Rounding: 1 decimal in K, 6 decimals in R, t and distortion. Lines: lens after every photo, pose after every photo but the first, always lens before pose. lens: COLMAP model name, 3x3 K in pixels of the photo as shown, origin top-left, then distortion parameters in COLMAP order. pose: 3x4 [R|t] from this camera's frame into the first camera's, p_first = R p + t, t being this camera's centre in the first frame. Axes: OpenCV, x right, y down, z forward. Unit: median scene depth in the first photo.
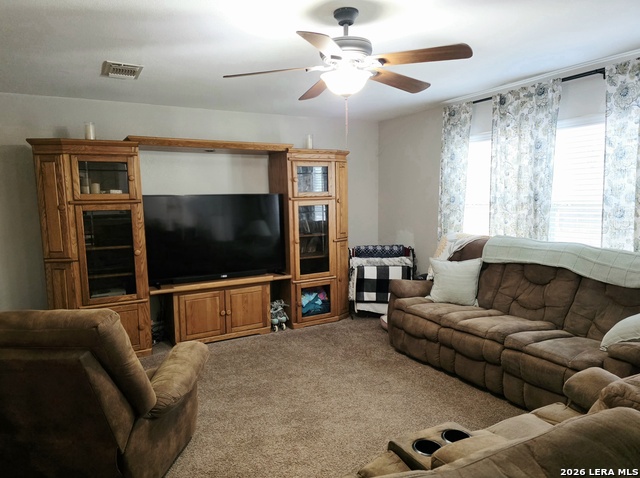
lens RADIAL K [[446.6, 0, 319.4], [0, 446.6, 238.9], [0, 0, 1]] dist [0.057468, -0.017680]
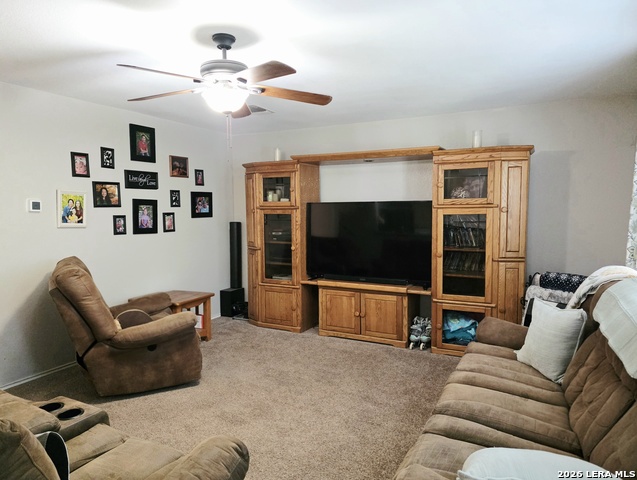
lens RADIAL K [[444.5, 0, 303.7], [0, 444.5, 233.8], [0, 0, 1]] dist [0.057468, -0.017680]
pose [[0.543757, 0.064996, -0.836722, 0.568800], [-0.083220, 0.996259, 0.023307, -0.035806], [0.835106, 0.056958, 0.547132, 0.304533]]
